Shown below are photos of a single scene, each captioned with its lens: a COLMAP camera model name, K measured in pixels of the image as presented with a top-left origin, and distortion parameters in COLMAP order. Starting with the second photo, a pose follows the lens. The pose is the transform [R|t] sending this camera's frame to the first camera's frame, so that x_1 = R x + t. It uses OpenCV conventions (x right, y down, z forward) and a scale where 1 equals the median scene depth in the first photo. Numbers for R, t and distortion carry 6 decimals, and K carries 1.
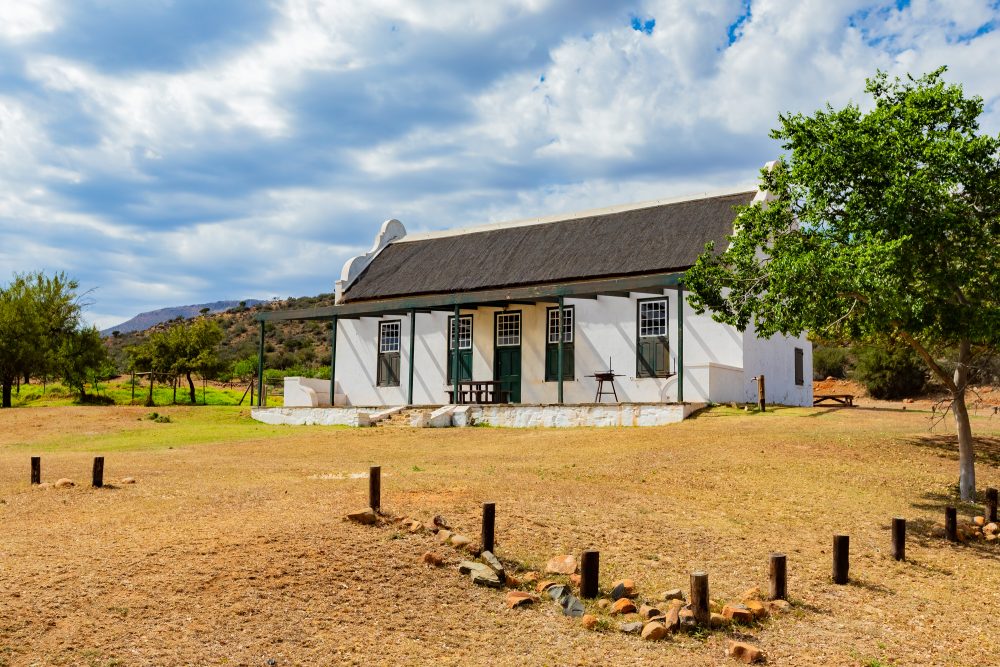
lens RADIAL K [[968.6, 0, 504.8], [0, 968.6, 336.2], [0, 0, 1]] dist [-0.010416, 0.000000]
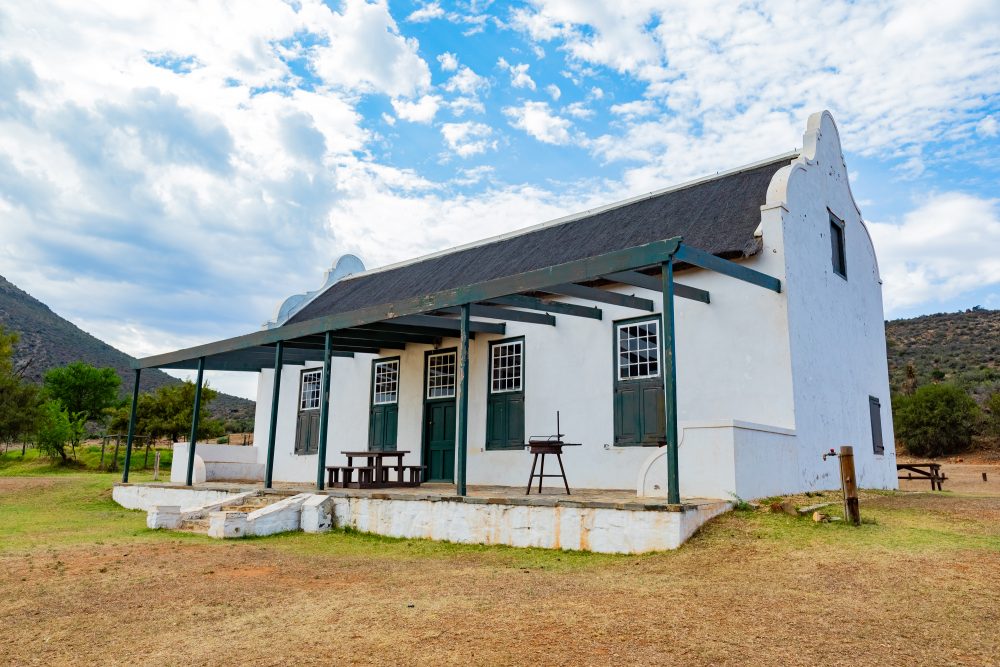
lens RADIAL K [[726.4, 0, 498.6], [0, 726.4, 329.5], [0, 0, 1]] dist [-0.005683, 0.000854]
pose [[0.994394, -0.020379, -0.103756, 0.106712], [0.010126, 0.995096, -0.098397, 0.013227], [0.105252, 0.096795, 0.989724, 0.497682]]
